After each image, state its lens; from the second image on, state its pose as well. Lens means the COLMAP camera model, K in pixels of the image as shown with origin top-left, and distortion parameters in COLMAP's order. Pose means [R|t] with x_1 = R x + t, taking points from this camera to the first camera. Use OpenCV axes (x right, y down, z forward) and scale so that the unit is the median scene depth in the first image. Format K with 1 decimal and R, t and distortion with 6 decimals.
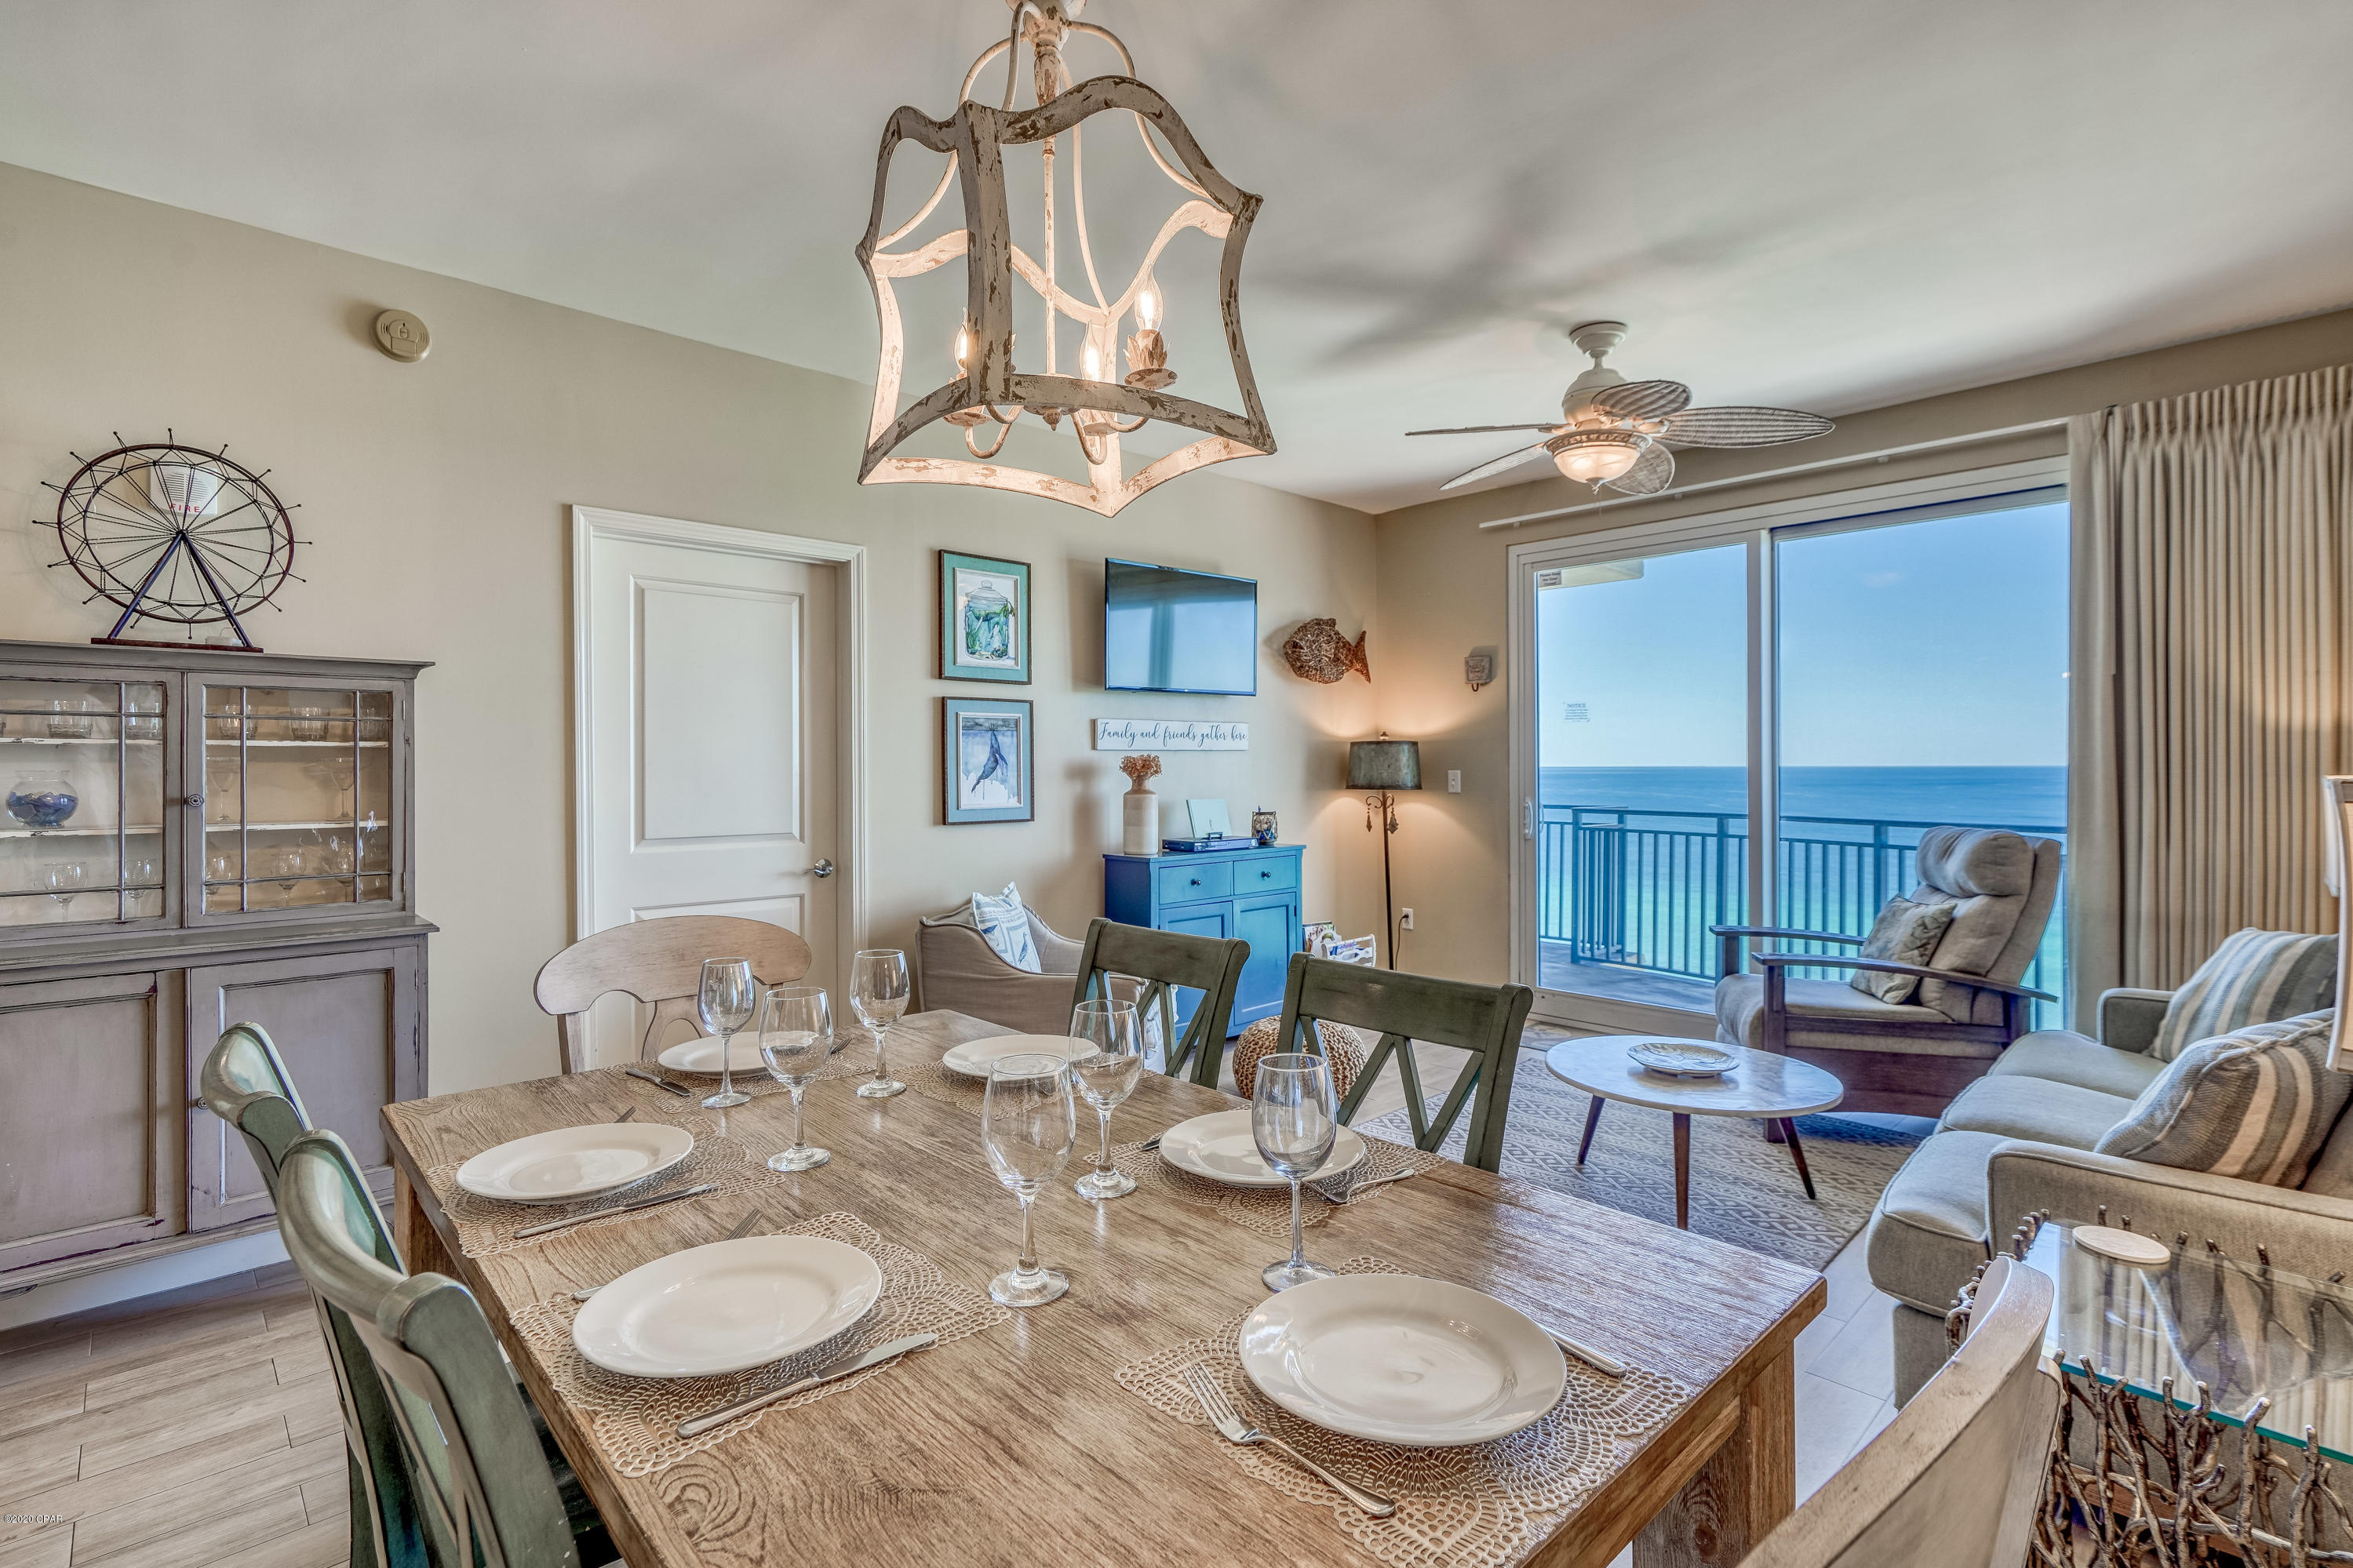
lens RADIAL K [[1082.7, 0, 1189.0], [0, 1082.7, 766.0], [0, 0, 1]] dist [-0.001716, 0.001331]
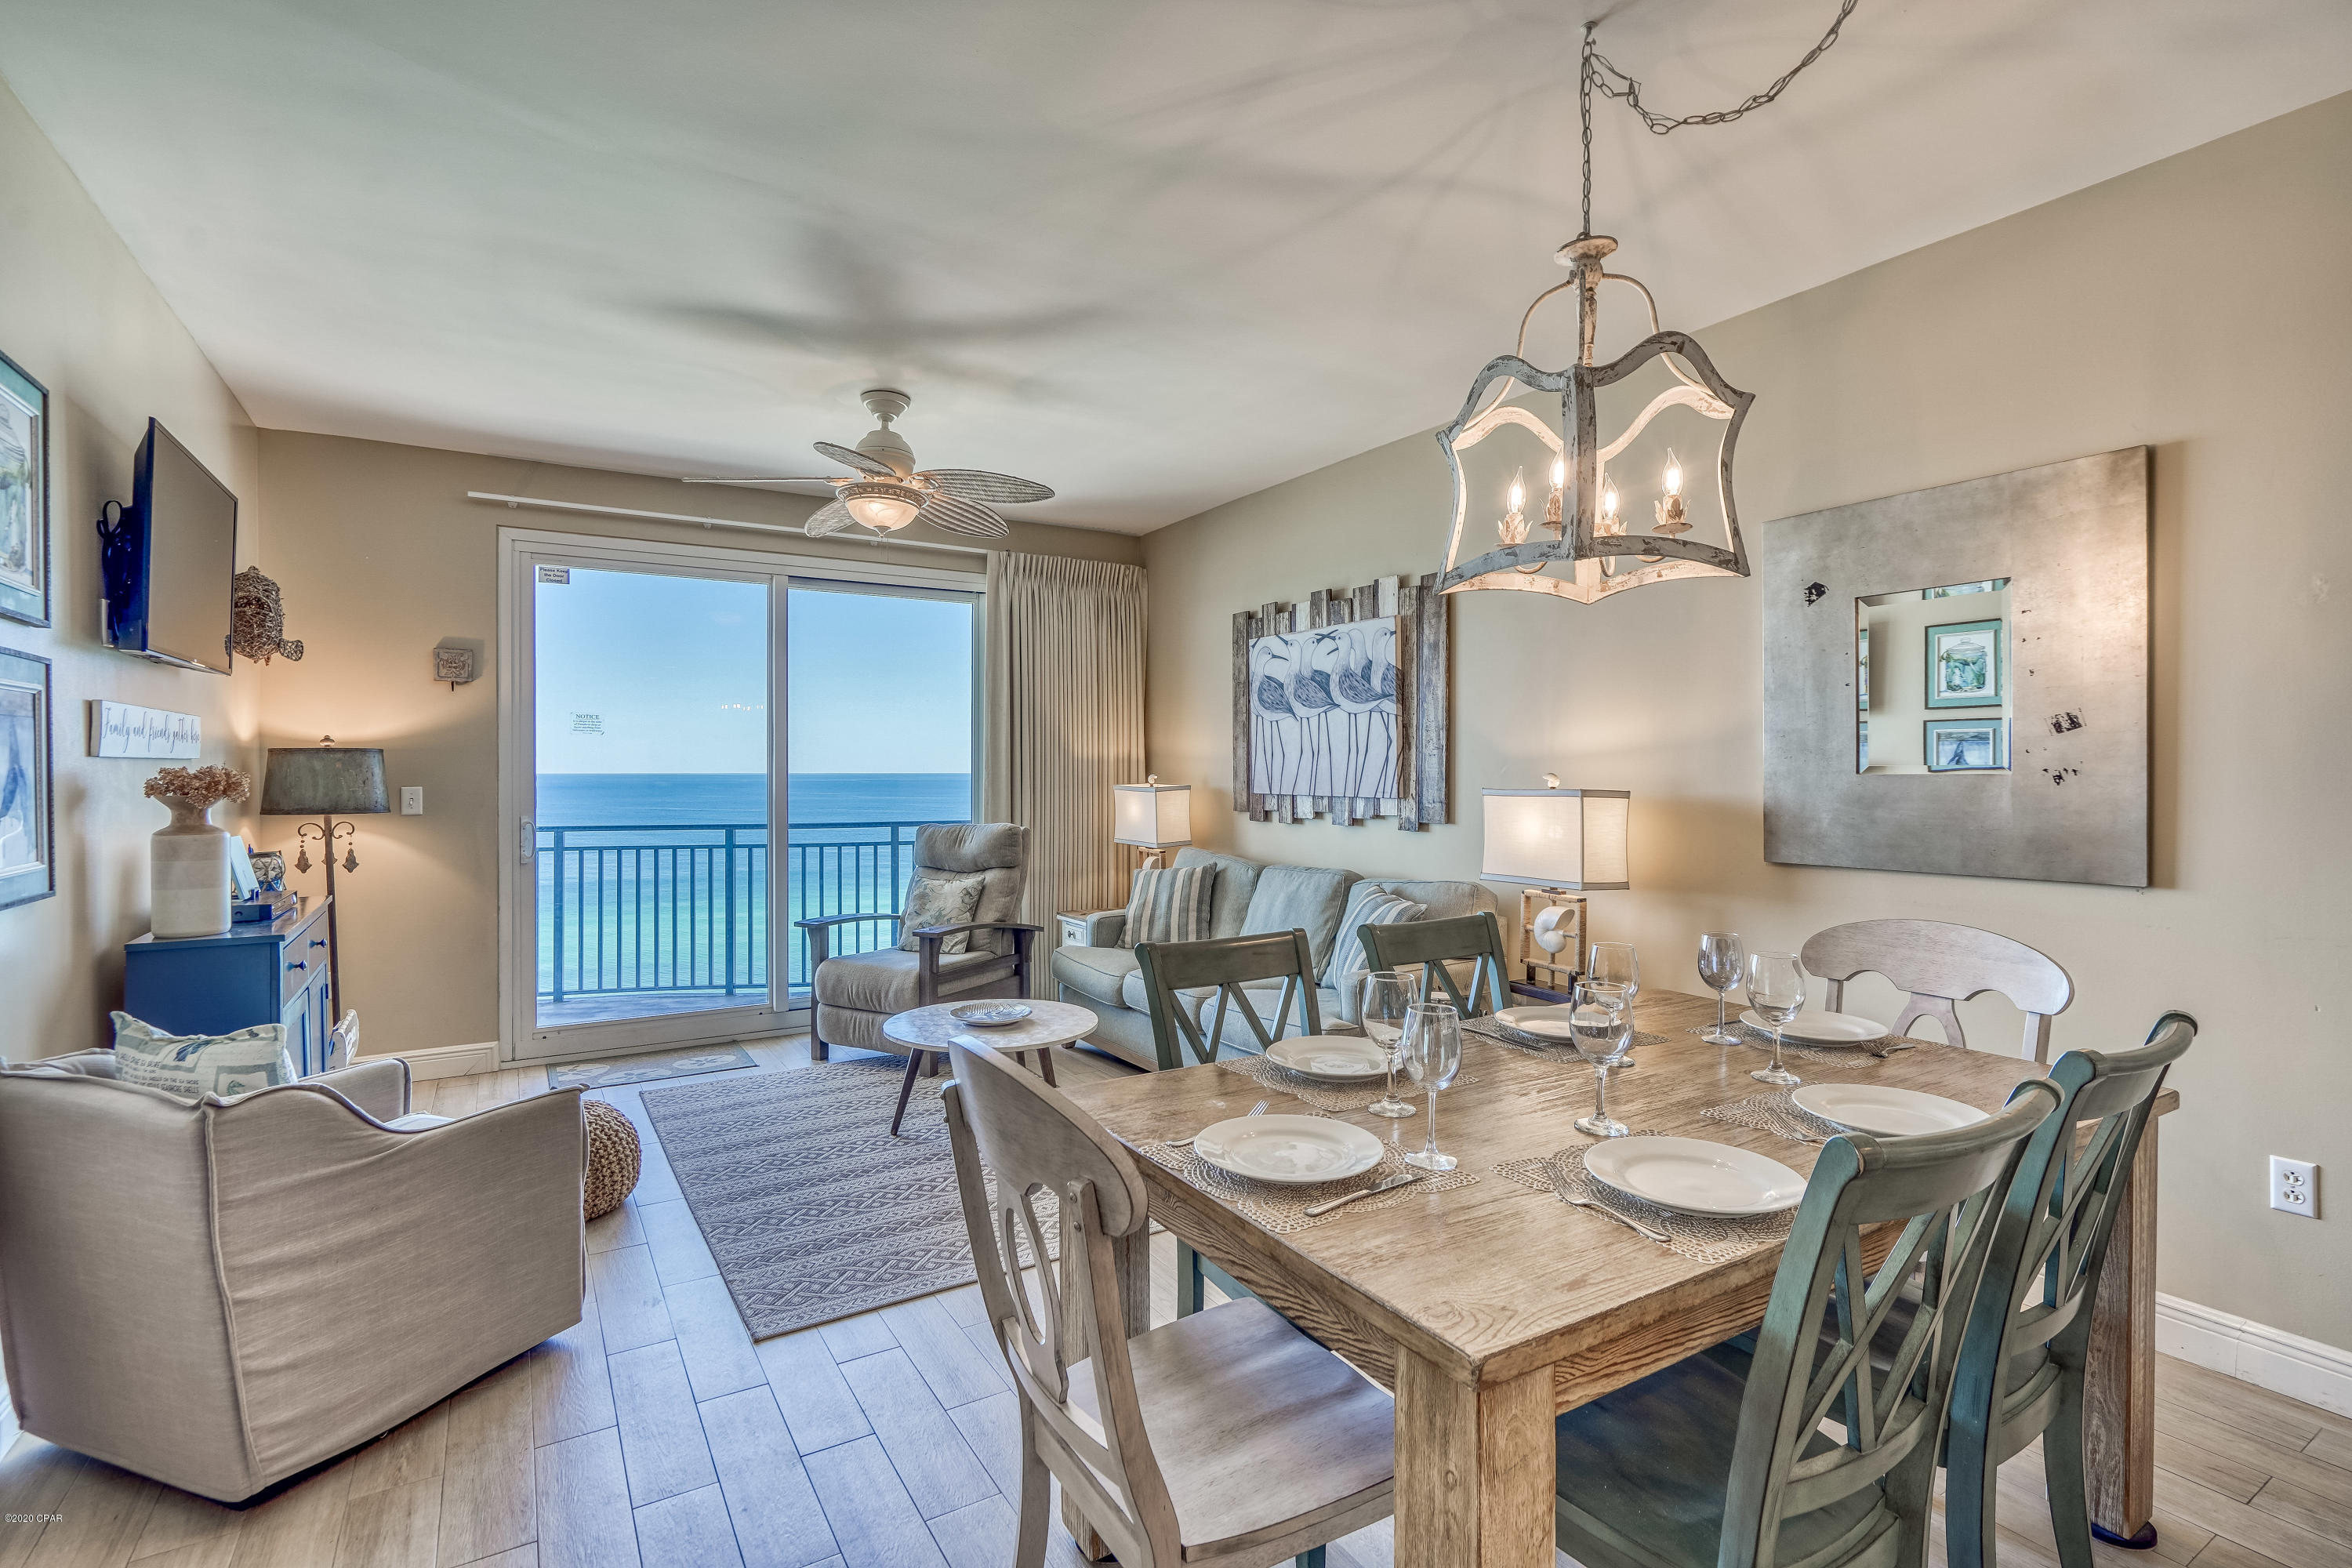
lens RADIAL K [[1082.4, 0, 1153.5], [0, 1082.4, 779.9], [0, 0, 1]] dist [-0.001716, 0.001331]
pose [[0.216783, -0.004542, 0.976209, -0.598347], [-0.000079, 0.999989, 0.004670, -0.007383], [-0.976220, -0.001090, 0.216780, 0.433153]]
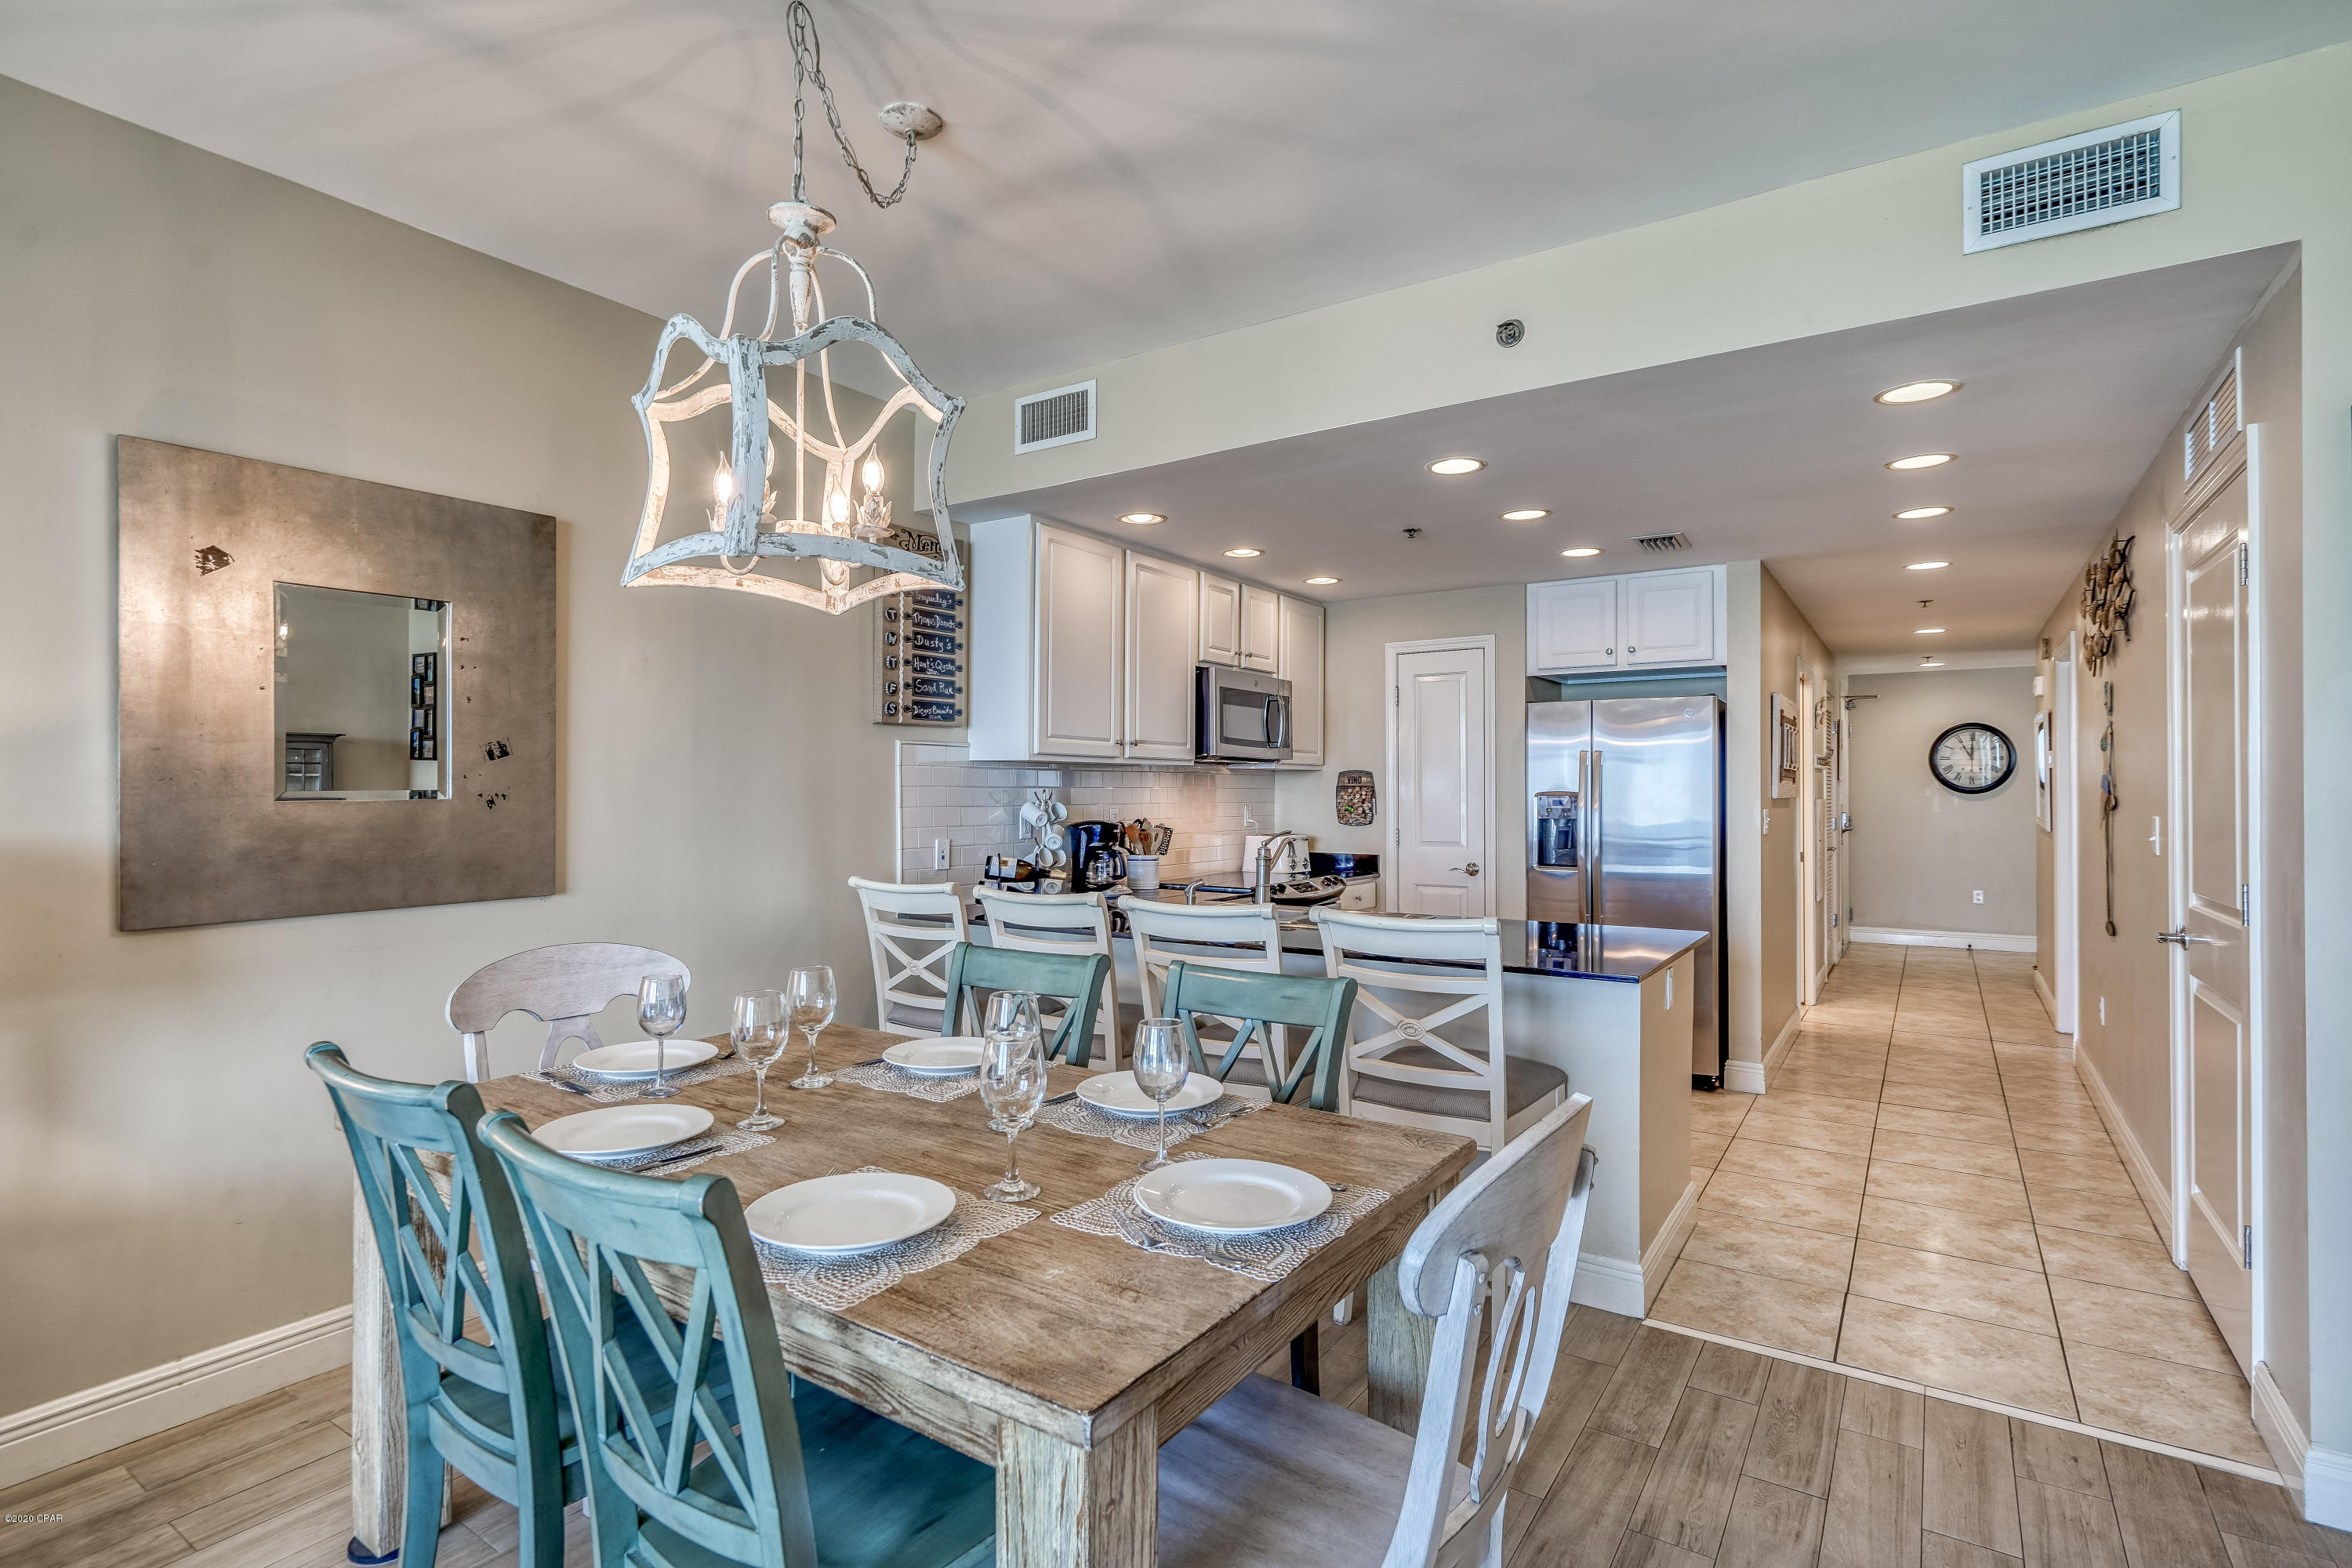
lens RADIAL K [[1128.6, 0, 1169.1], [0, 1128.6, 782.5], [0, 0, 1]] dist [-0.002798, 0.000135]
pose [[-0.976641, 0.004774, -0.214824, -0.103673], [0.005796, 0.999975, -0.004132, -0.012826], [0.214799, -0.005281, -0.976644, 0.844026]]
